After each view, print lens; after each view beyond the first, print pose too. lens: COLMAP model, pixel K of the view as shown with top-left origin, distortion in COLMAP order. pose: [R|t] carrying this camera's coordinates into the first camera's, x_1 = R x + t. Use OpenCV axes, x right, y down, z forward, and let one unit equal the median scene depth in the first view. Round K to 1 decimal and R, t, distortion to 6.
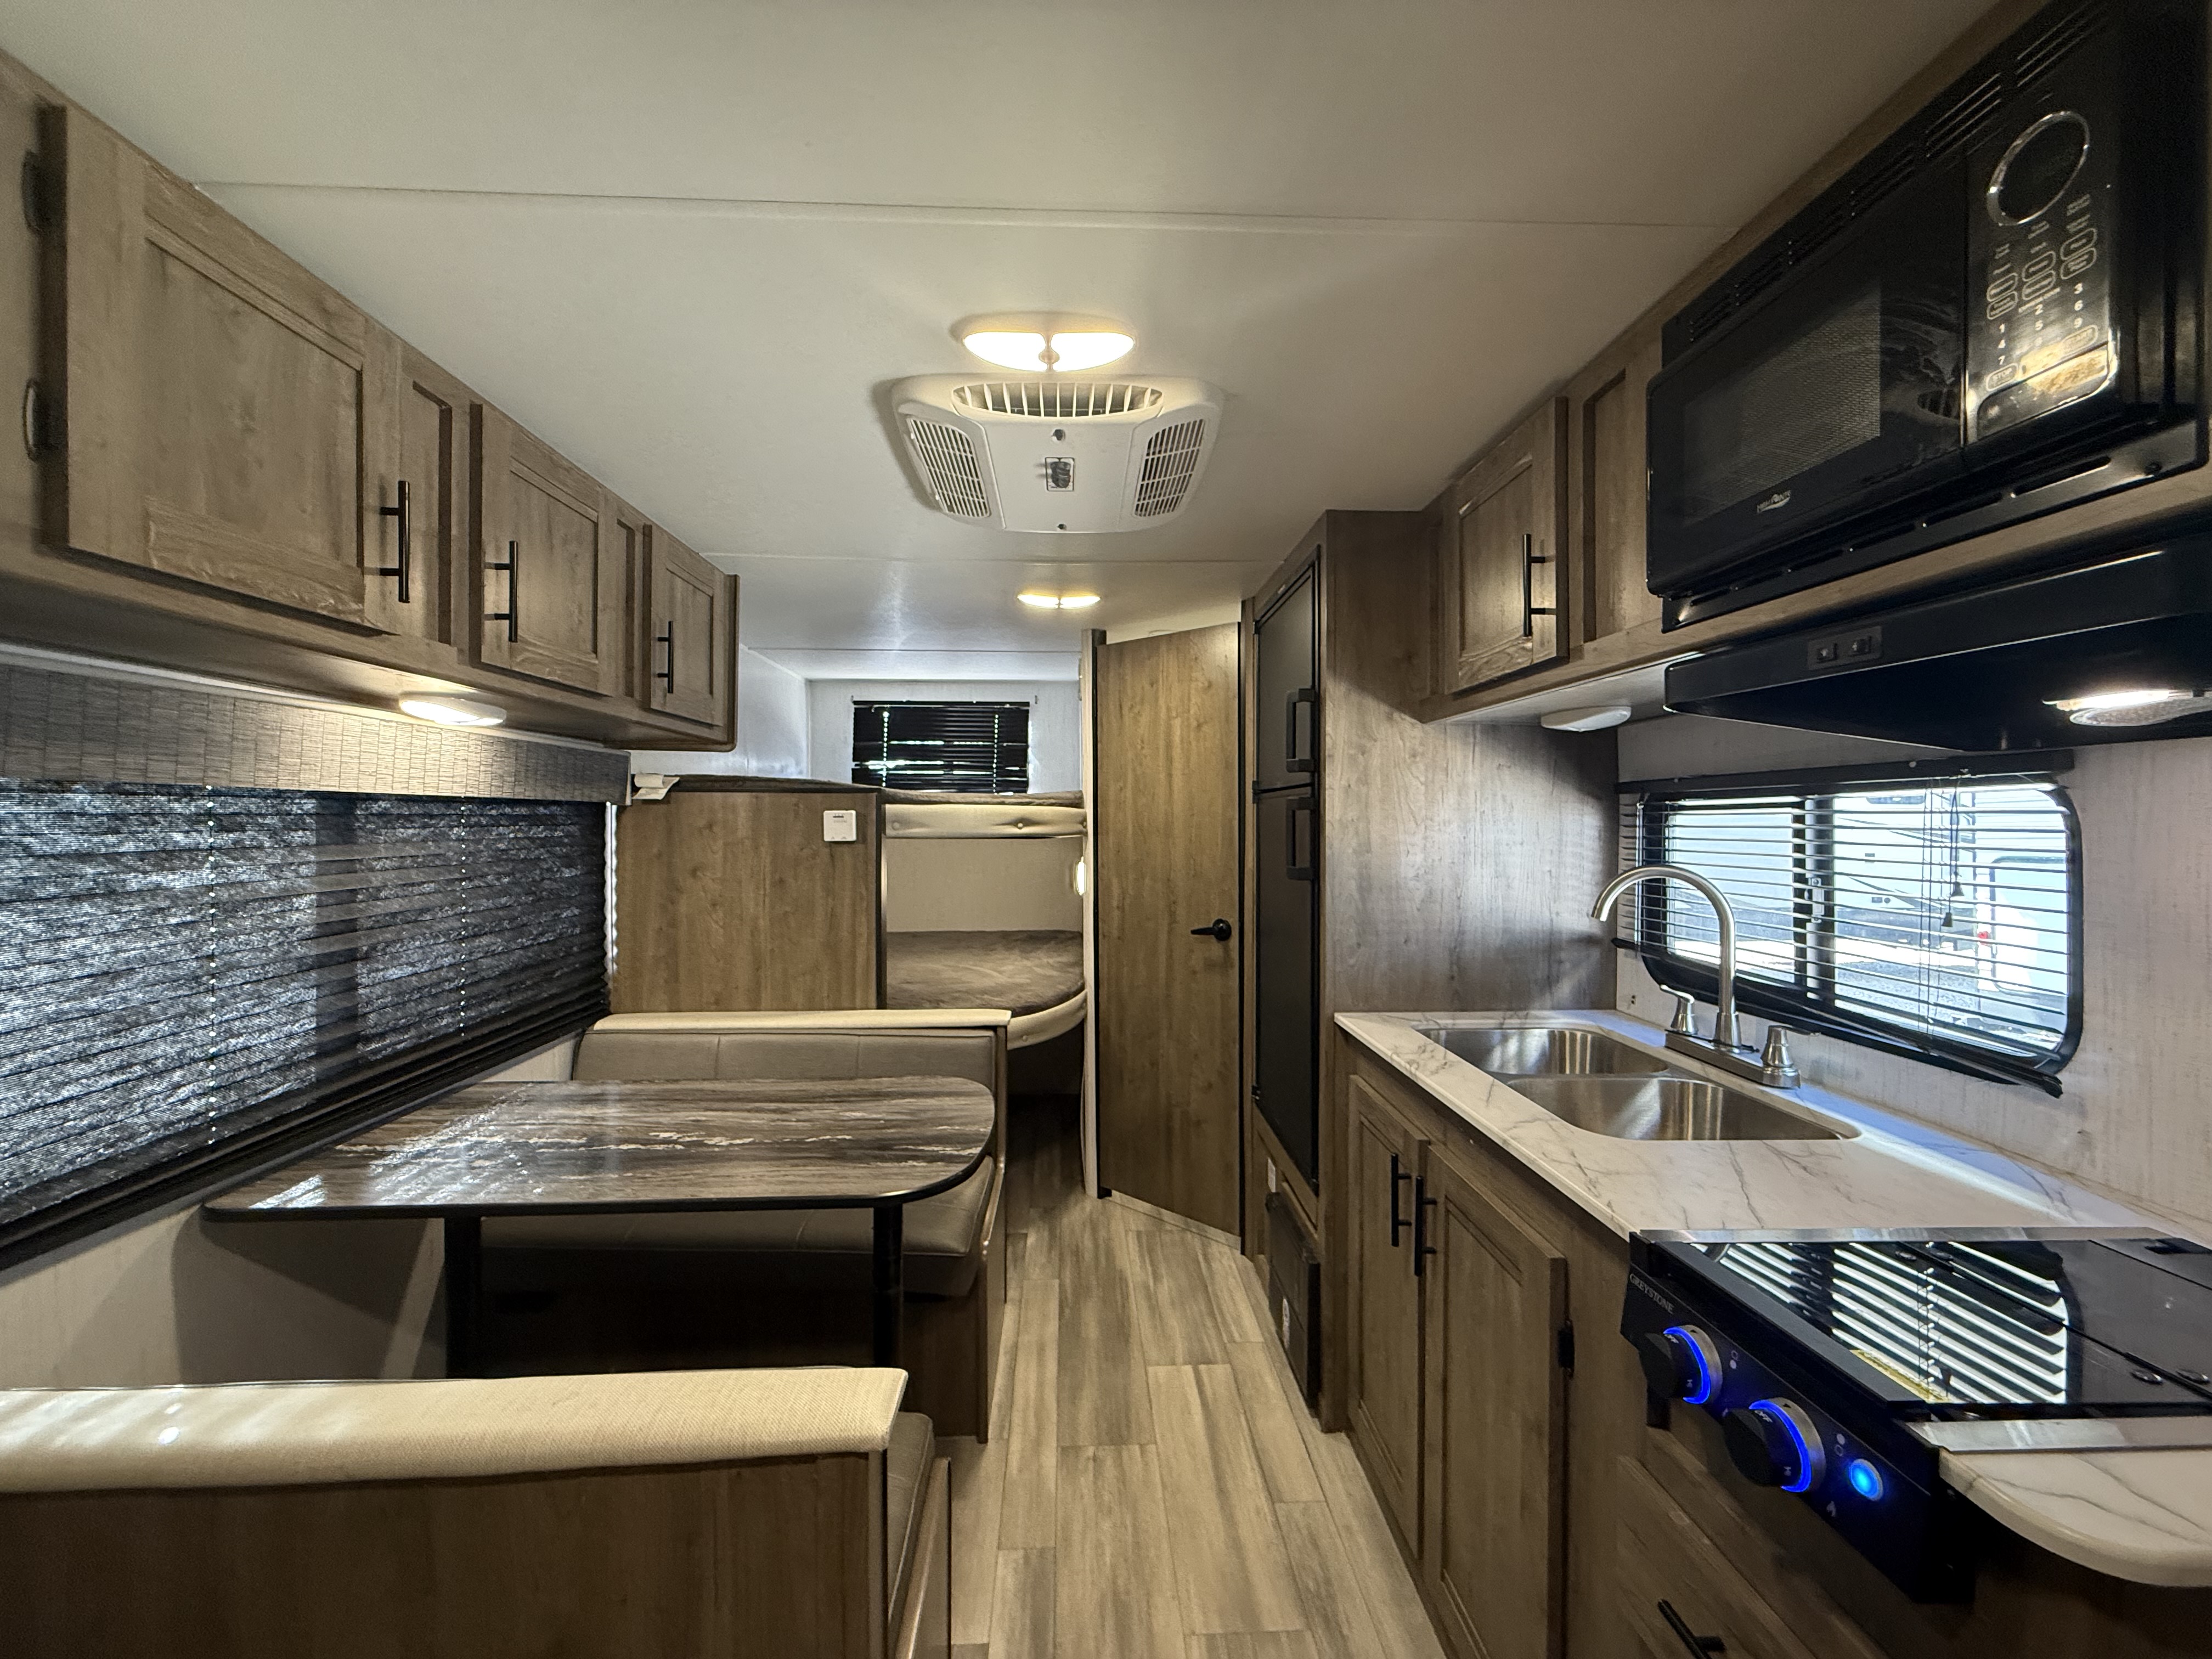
lens RADIAL K [[877.5, 0, 1090.5], [0, 877.5, 828.5], [0, 0, 1]] dist [-0.000942, -0.000394]
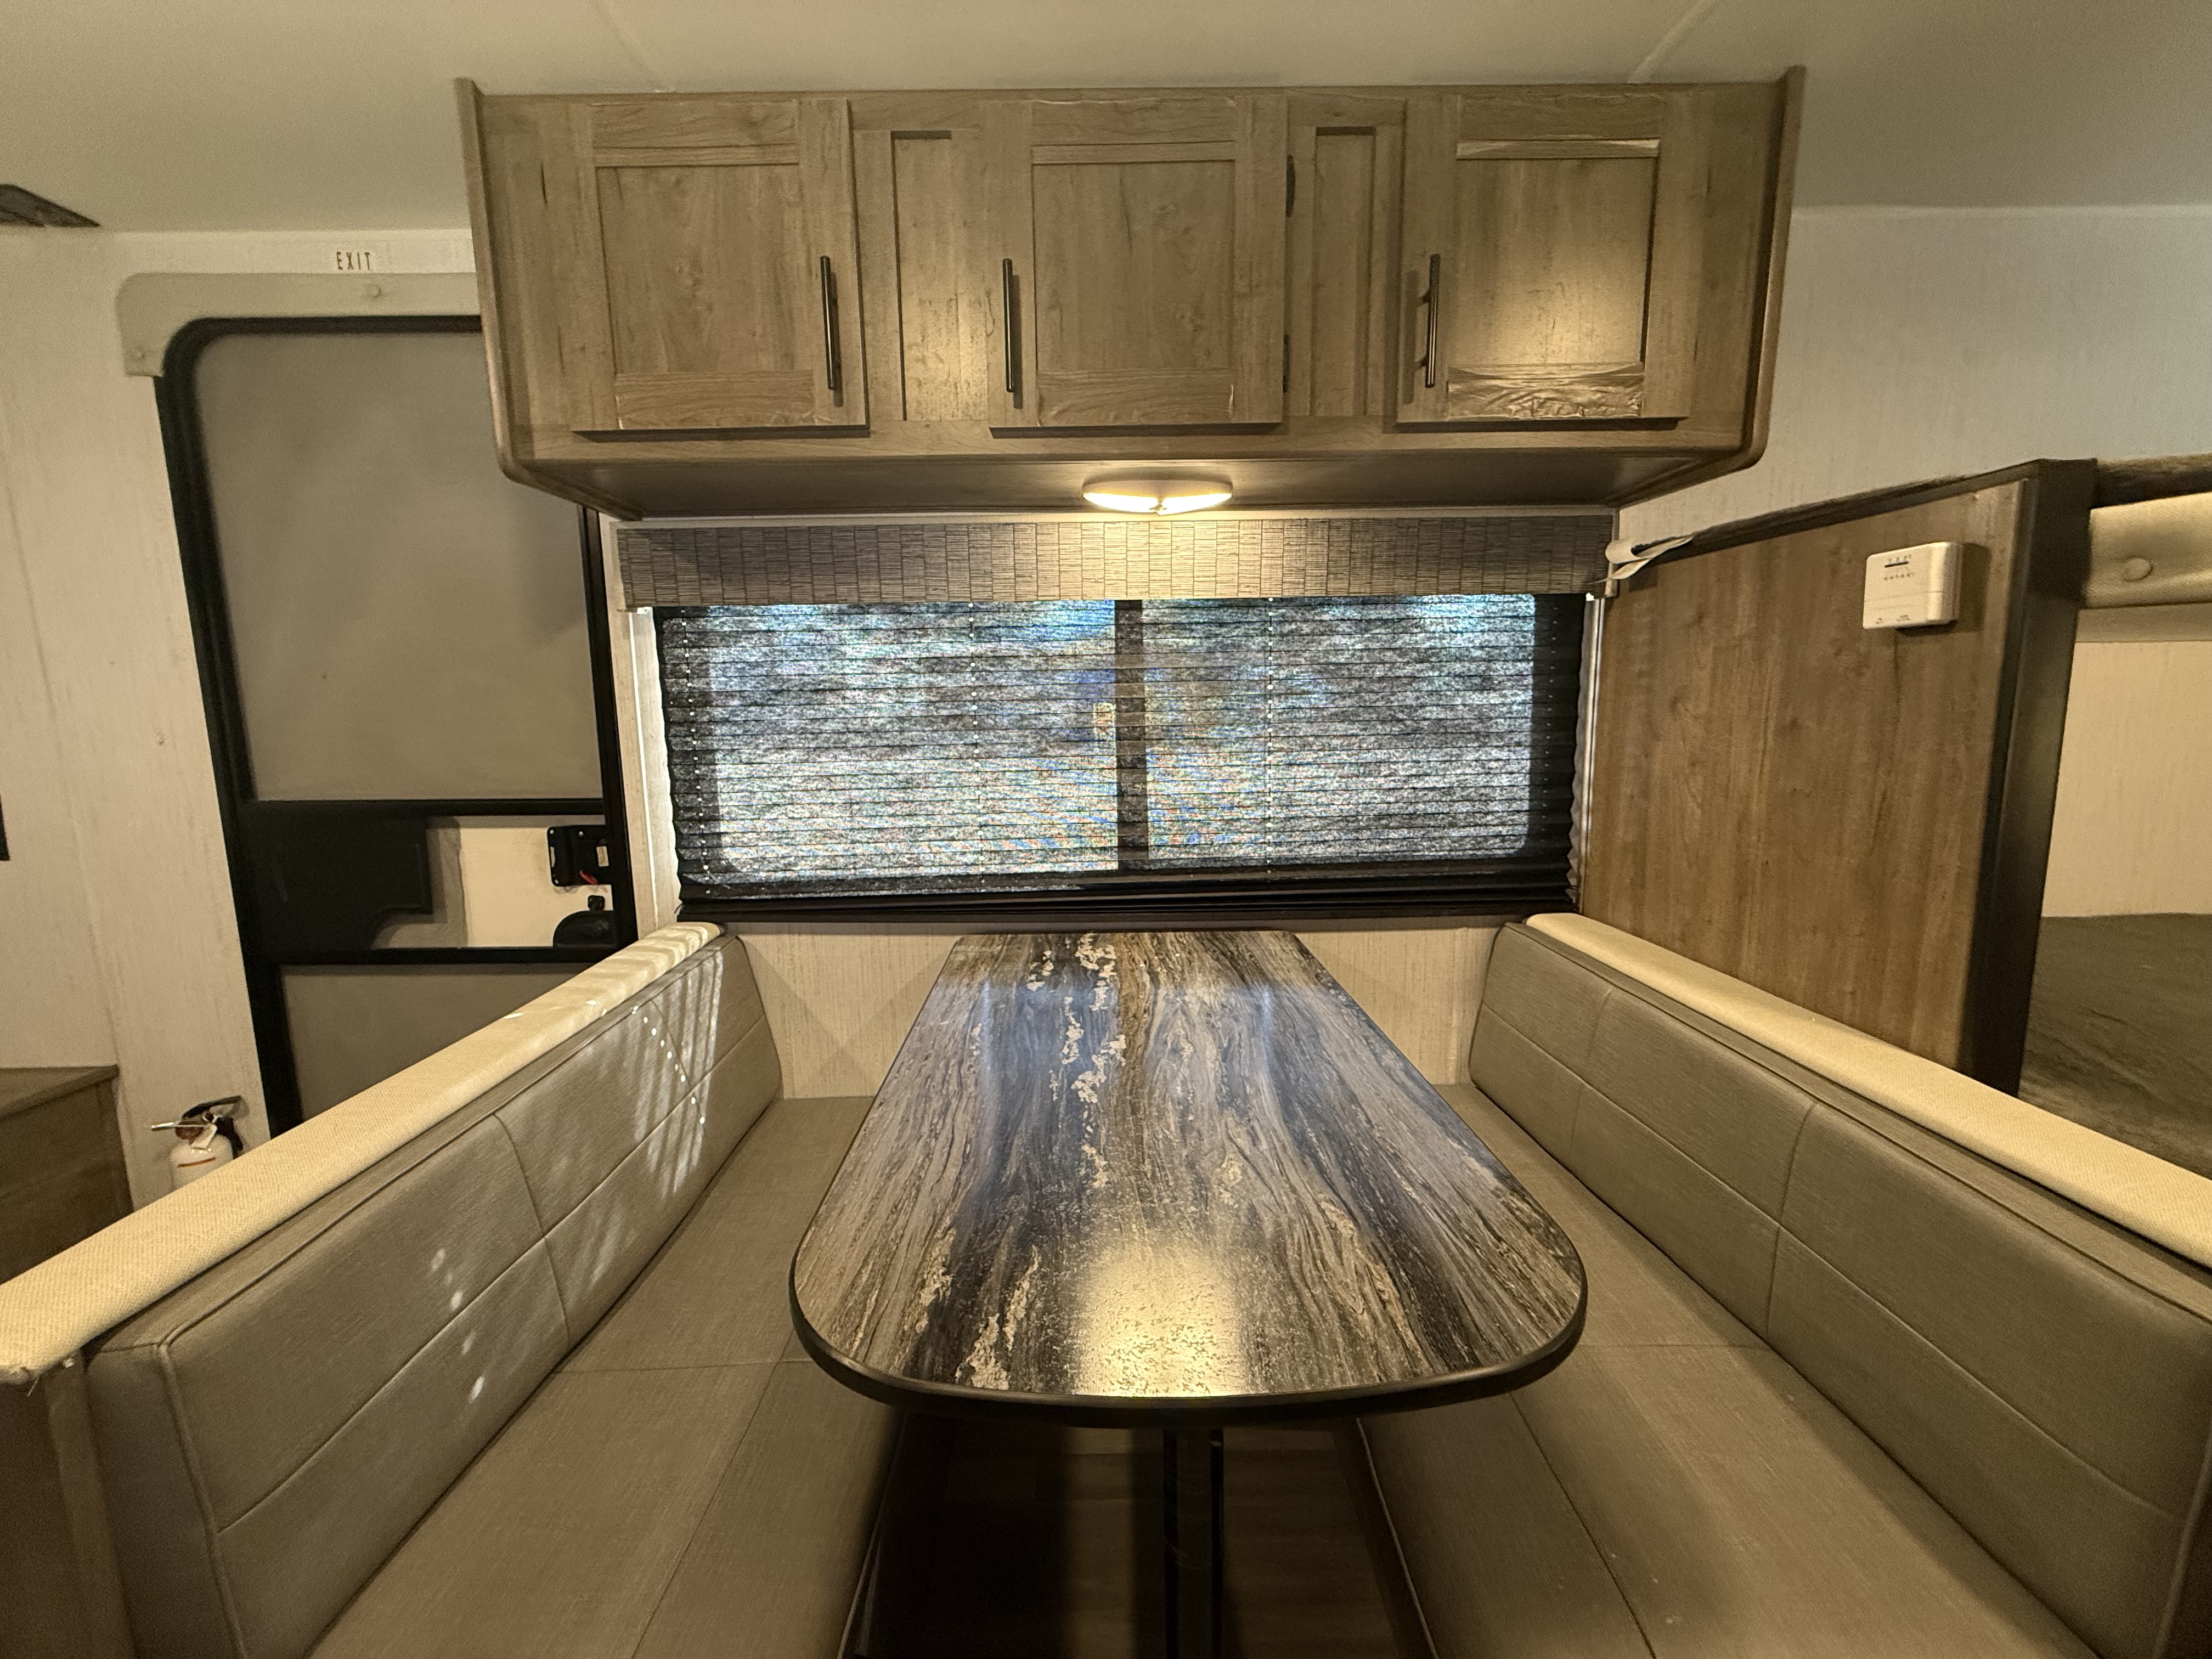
lens RADIAL K [[877.5, 0, 1097.6], [0, 877.5, 827.1], [0, 0, 1]] dist [-0.000942, -0.000394]
pose [[-0.018324, 0.144649, -0.989313, 0.189130], [0.005839, 0.989478, 0.144565, 0.065261], [0.999815, -0.003127, -0.018976, 0.938455]]
